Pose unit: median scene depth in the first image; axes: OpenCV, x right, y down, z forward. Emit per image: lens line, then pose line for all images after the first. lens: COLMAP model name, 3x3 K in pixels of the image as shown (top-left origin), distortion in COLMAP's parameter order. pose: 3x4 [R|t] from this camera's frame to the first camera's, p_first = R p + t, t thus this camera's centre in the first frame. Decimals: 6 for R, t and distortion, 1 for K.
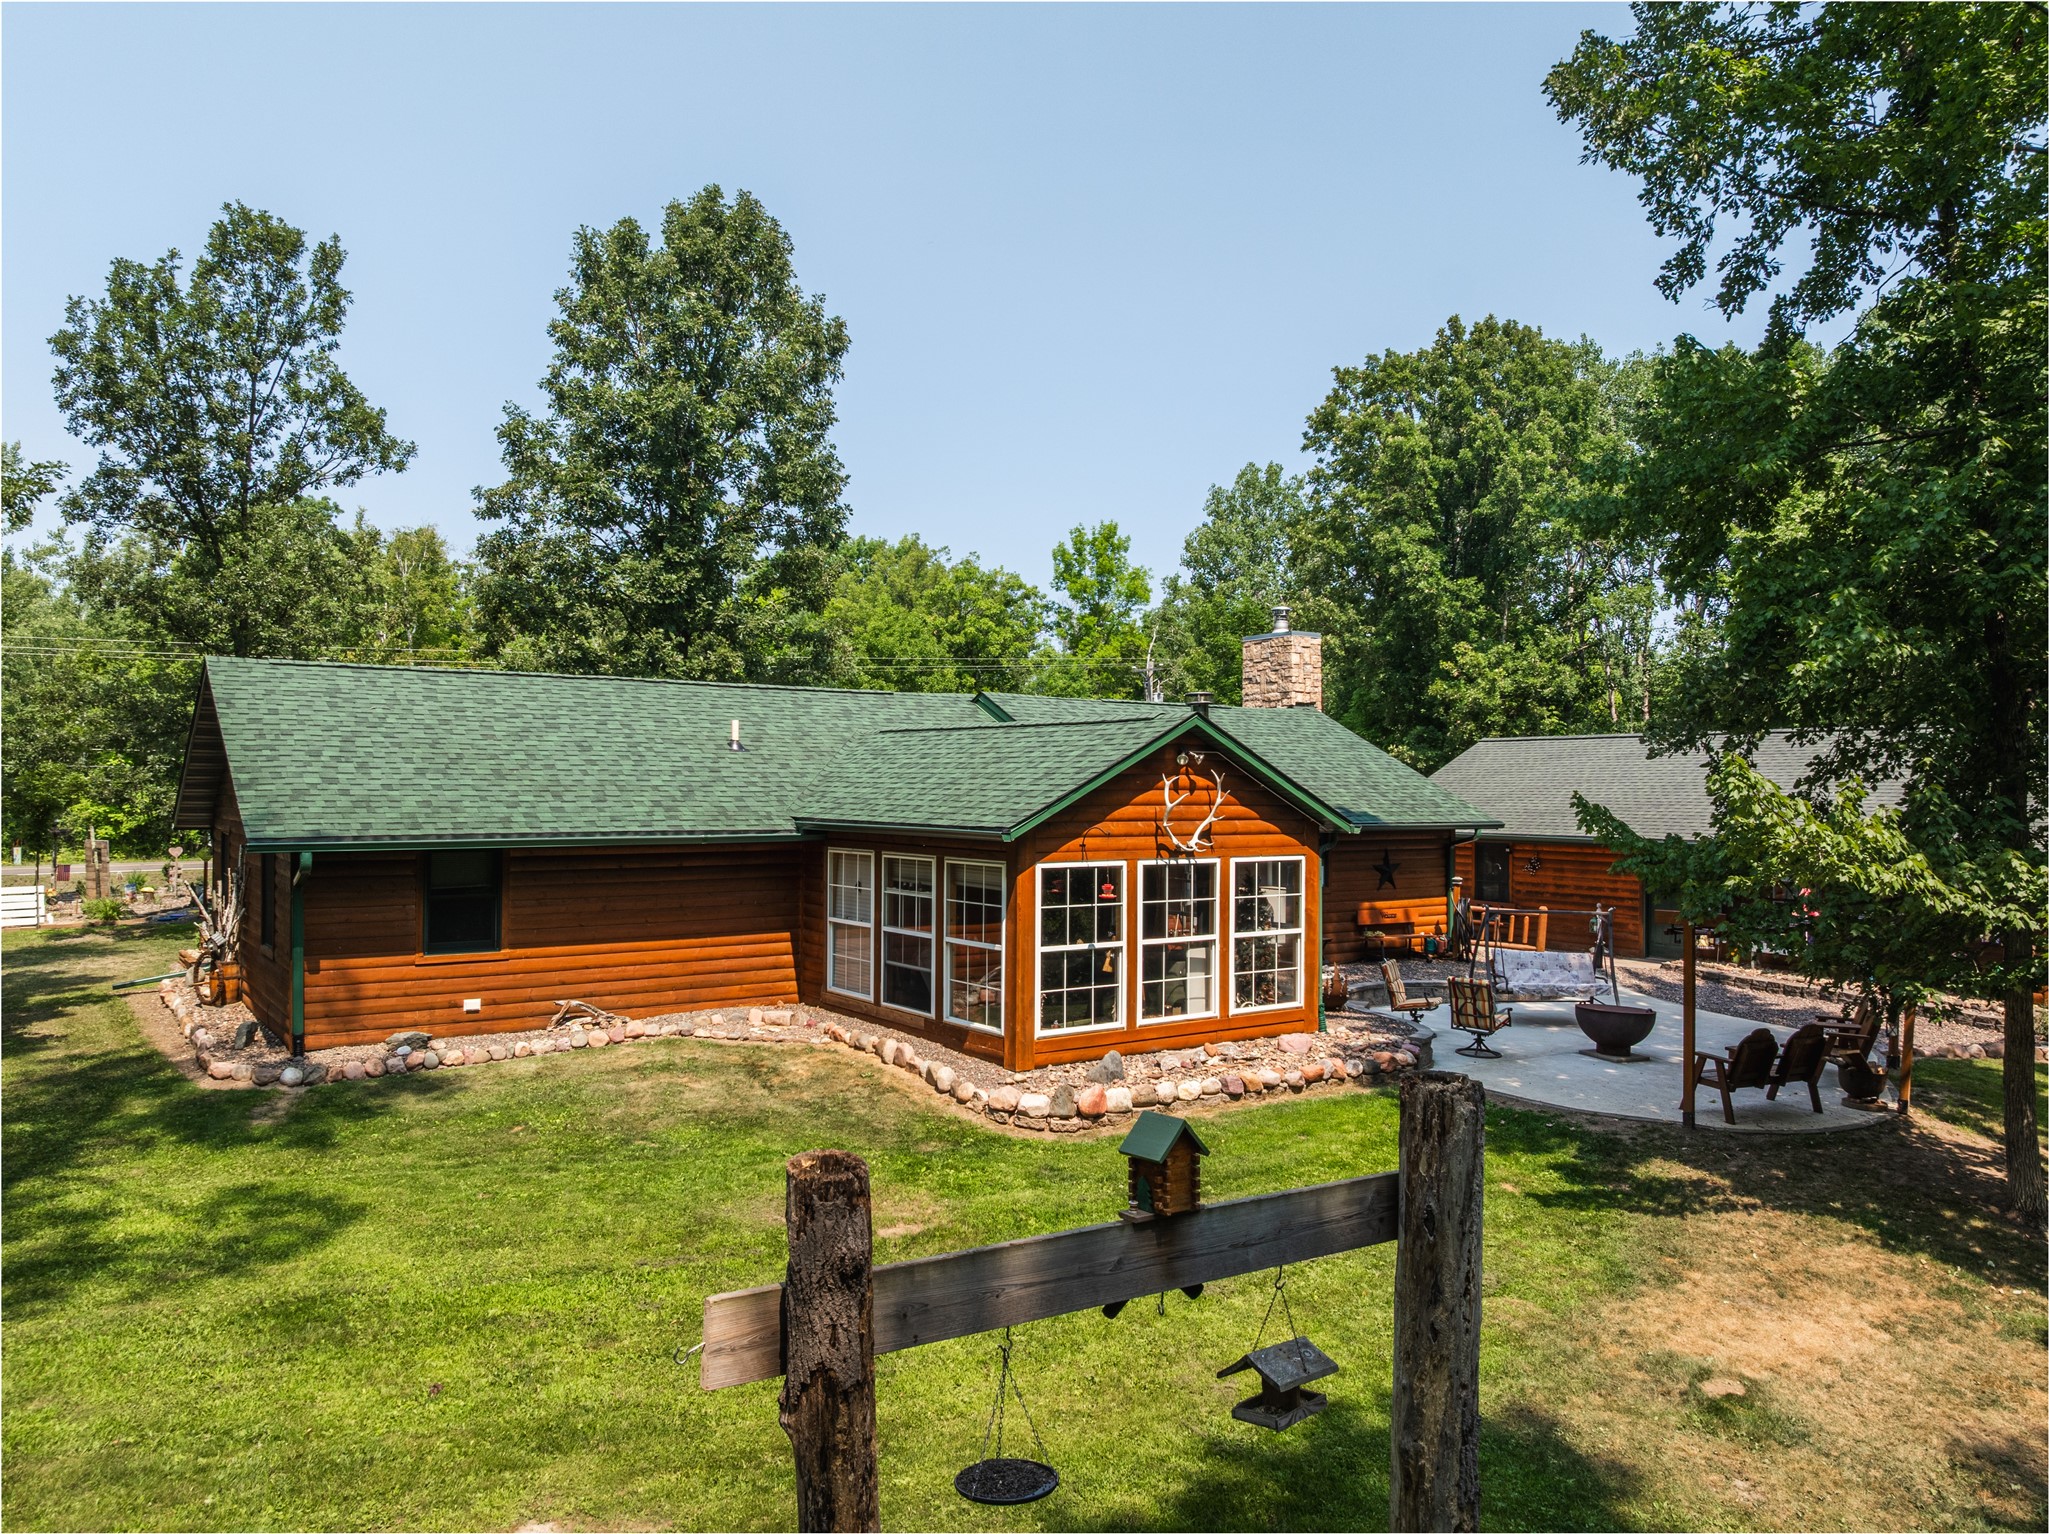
lens RADIAL K [[1435.7, 0, 1026.7], [0, 1435.7, 771.9], [0, 0, 1]] dist [-0.044654, 0.010027]
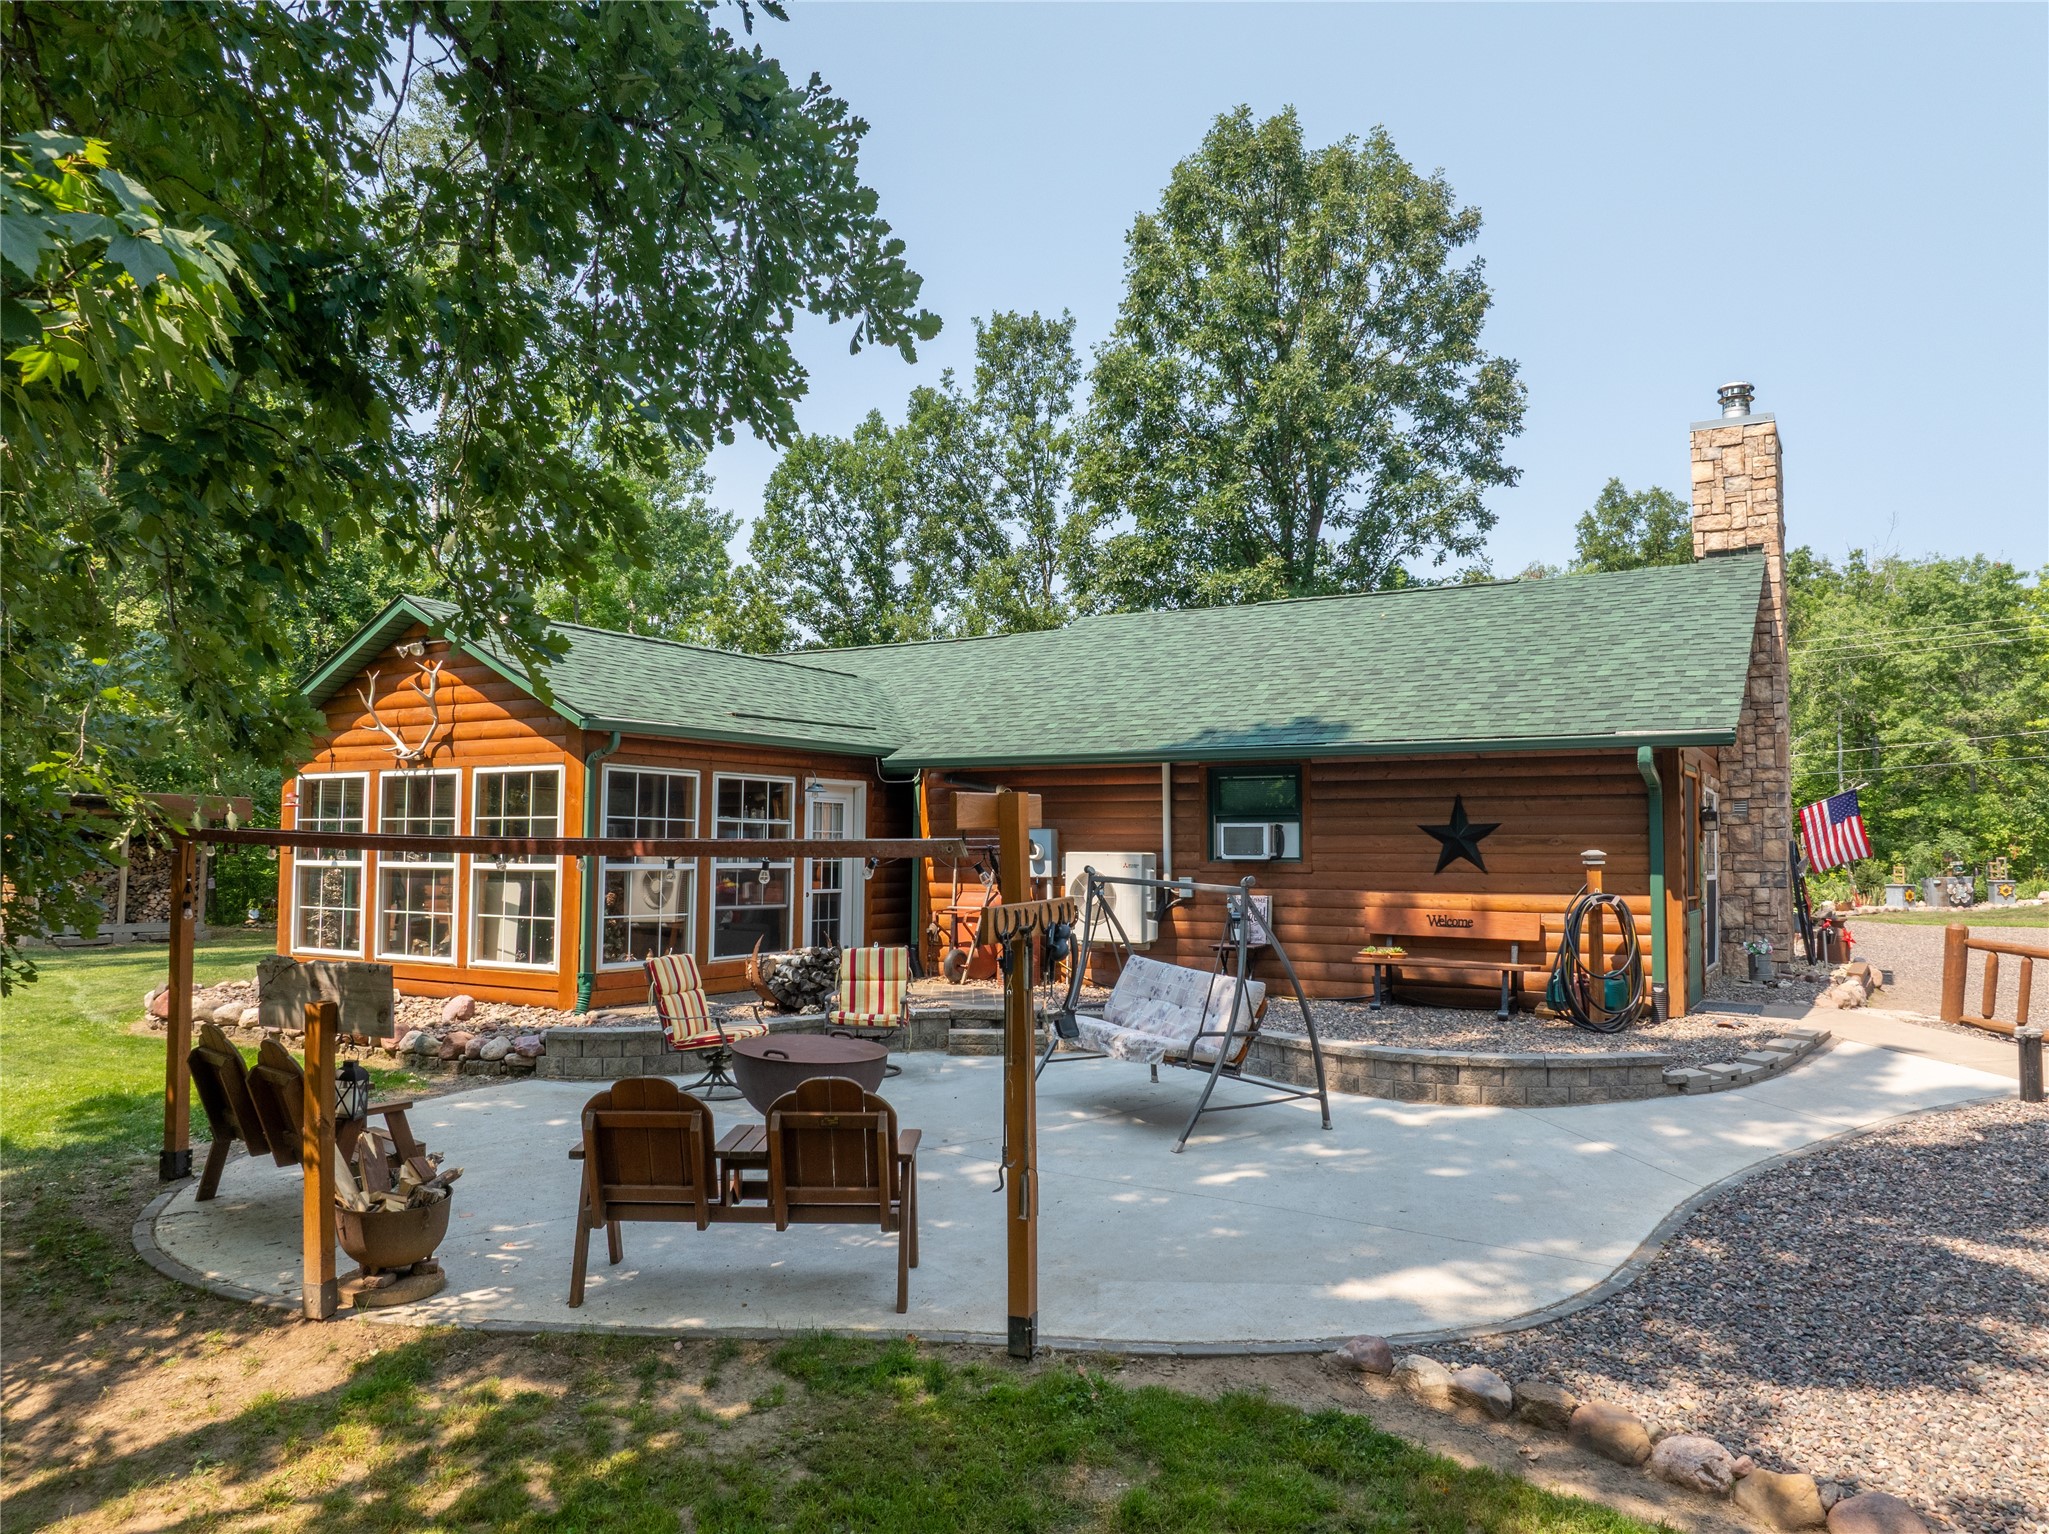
lens RADIAL K [[1441.9, 0, 1026.0], [0, 1441.9, 760.3], [0, 0, 1]] dist [-0.035785, 0.003988]
pose [[0.402296, -0.059582, -0.913569, 0.972364], [0.008428, 0.998079, -0.061382, 0.104036], [0.915471, 0.016995, 0.402025, 0.928845]]
